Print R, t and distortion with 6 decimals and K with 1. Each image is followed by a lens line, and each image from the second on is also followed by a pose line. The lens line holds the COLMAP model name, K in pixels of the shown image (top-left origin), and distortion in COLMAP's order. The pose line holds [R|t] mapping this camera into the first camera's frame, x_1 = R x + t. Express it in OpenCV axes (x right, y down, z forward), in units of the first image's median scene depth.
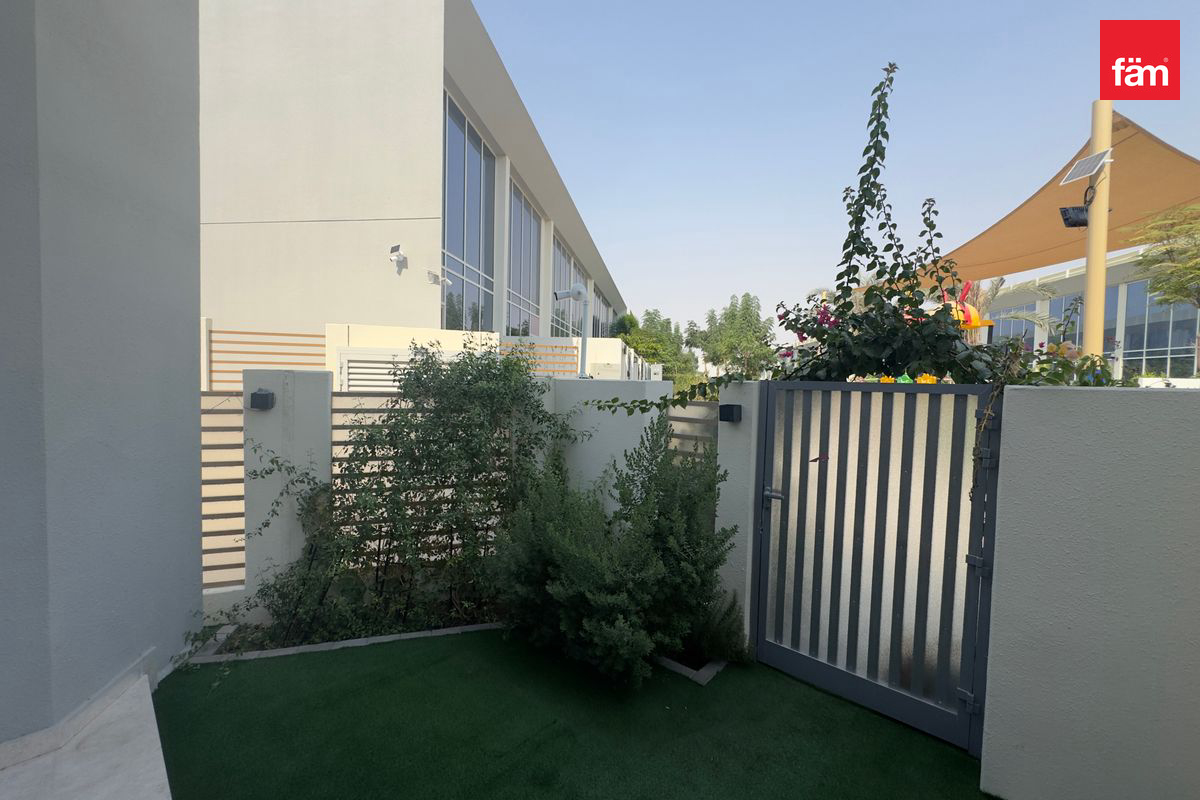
lens RADIAL K [[478.8, 0, 597.9], [0, 478.8, 400.6], [0, 0, 1]] dist [-0.003155, -0.000309]
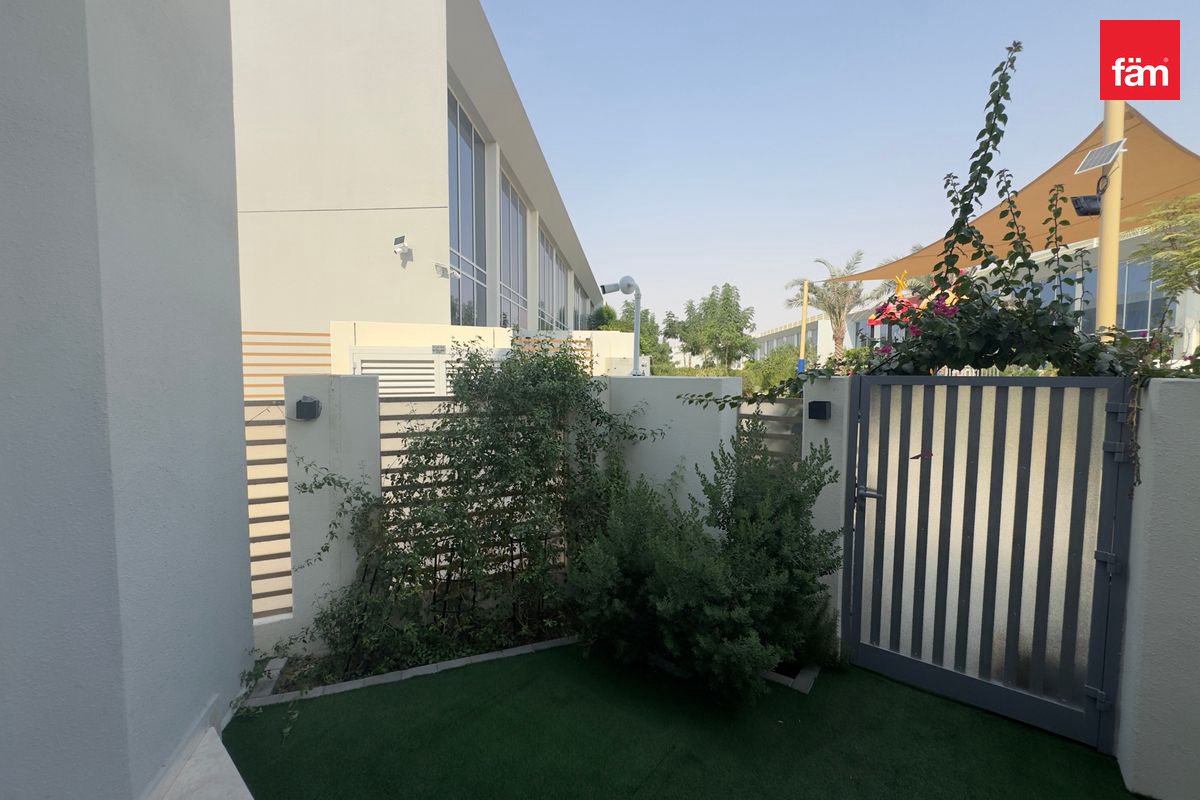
lens RADIAL K [[478.8, 0, 598.9], [0, 478.8, 399.8], [0, 0, 1]] dist [-0.003155, -0.000309]
pose [[0.997713, -0.025131, 0.062742, -0.220957], [0.024154, 0.999576, 0.016284, -0.020665], [-0.063124, -0.014731, 0.997897, 0.068908]]
